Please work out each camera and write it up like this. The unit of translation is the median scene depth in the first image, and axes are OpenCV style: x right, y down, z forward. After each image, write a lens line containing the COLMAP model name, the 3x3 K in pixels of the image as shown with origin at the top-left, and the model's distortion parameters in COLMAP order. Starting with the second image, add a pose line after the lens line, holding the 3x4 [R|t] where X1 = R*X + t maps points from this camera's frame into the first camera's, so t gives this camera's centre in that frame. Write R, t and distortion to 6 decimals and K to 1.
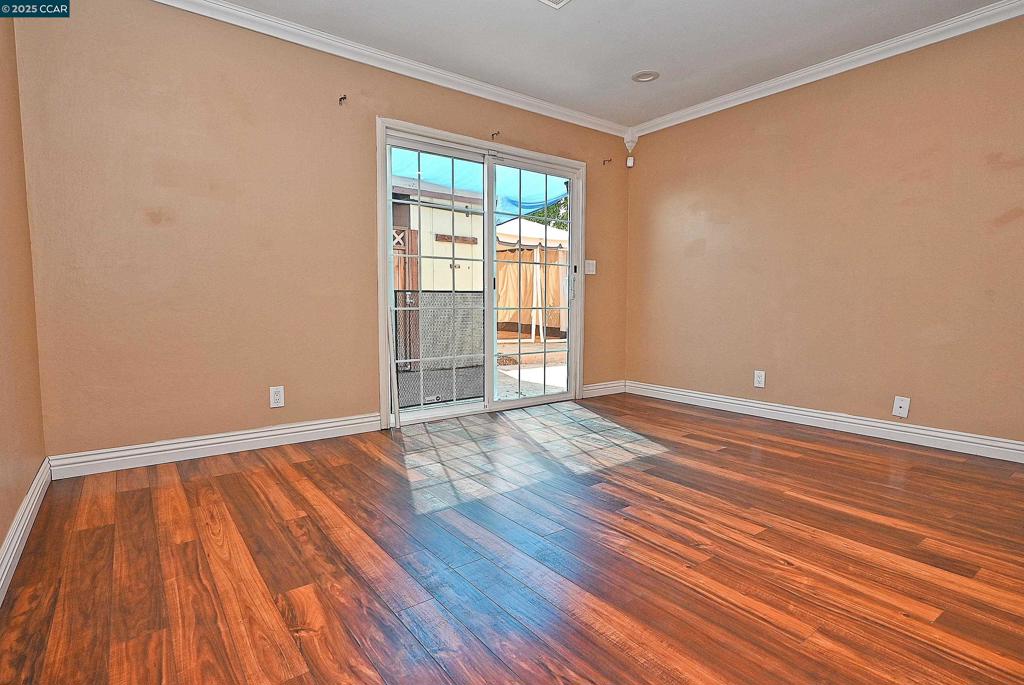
lens RADIAL K [[523.4, 0, 514.4], [0, 523.4, 343.4], [0, 0, 1]] dist [-0.004231, 0.000064]
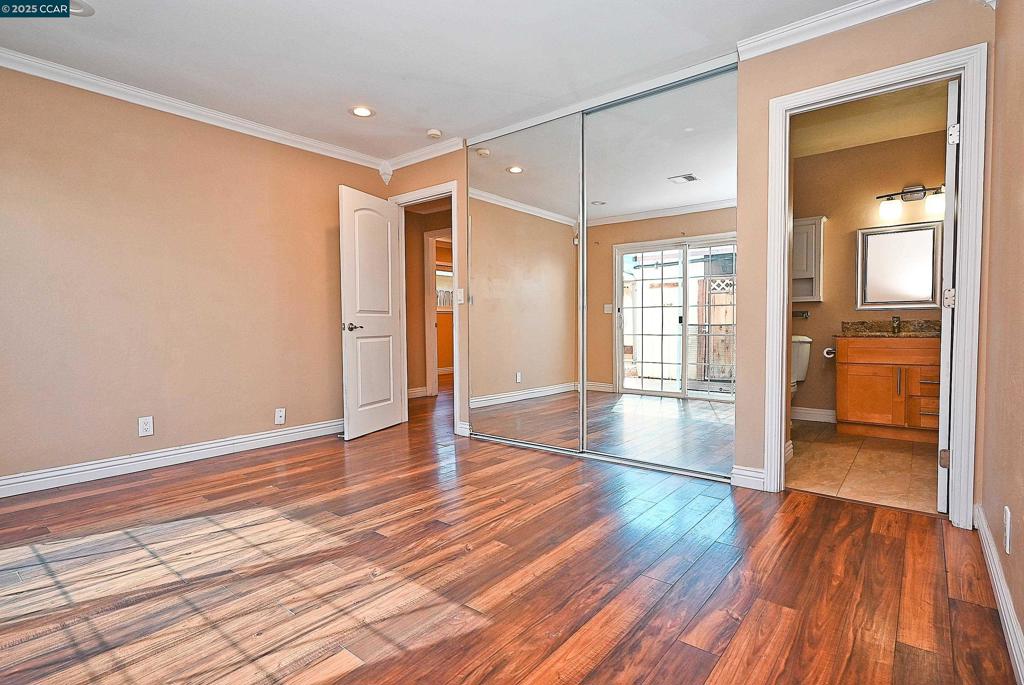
lens RADIAL K [[508.1, 0, 512.0], [0, 508.1, 342.5], [0, 0, 1]] dist [-0.000874, 0.000146]
pose [[-0.243804, -0.035728, 0.969166, -0.841283], [0.083097, 0.994877, 0.057580, -0.116892], [-0.966258, 0.094573, -0.239586, 1.033070]]
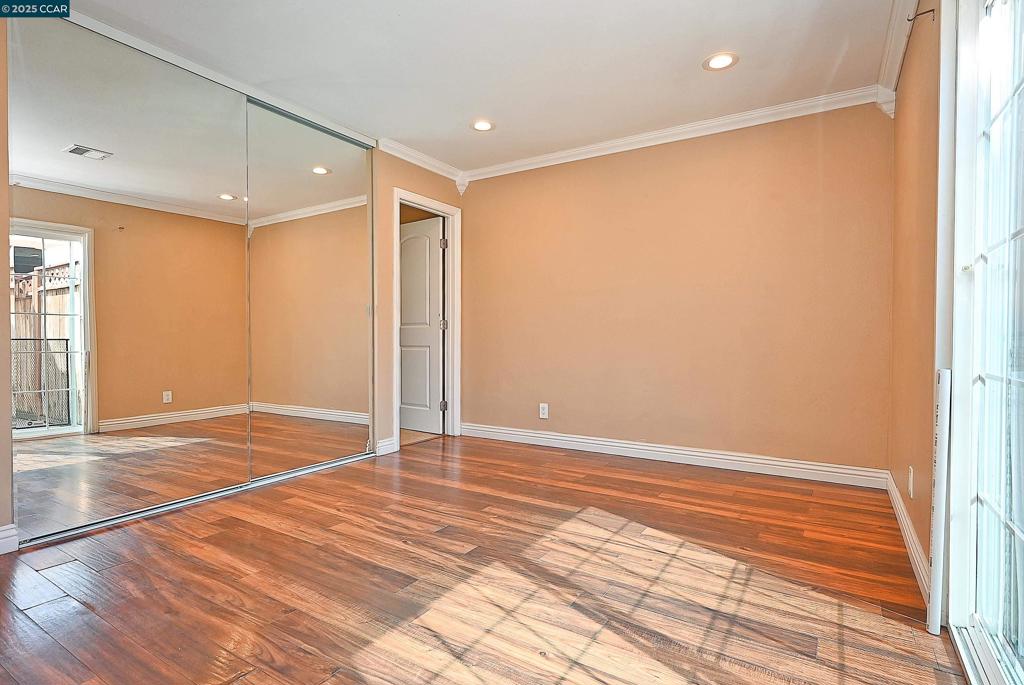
lens RADIAL K [[508.1, 0, 512.0], [0, 508.1, 342.5], [0, 0, 1]] dist [-0.000874, 0.000146]
pose [[-0.936131, 0.000807, -0.351651, 0.433272], [-0.030465, 0.996052, 0.083386, -0.181978], [0.350330, 0.088773, -0.932410, 1.963911]]
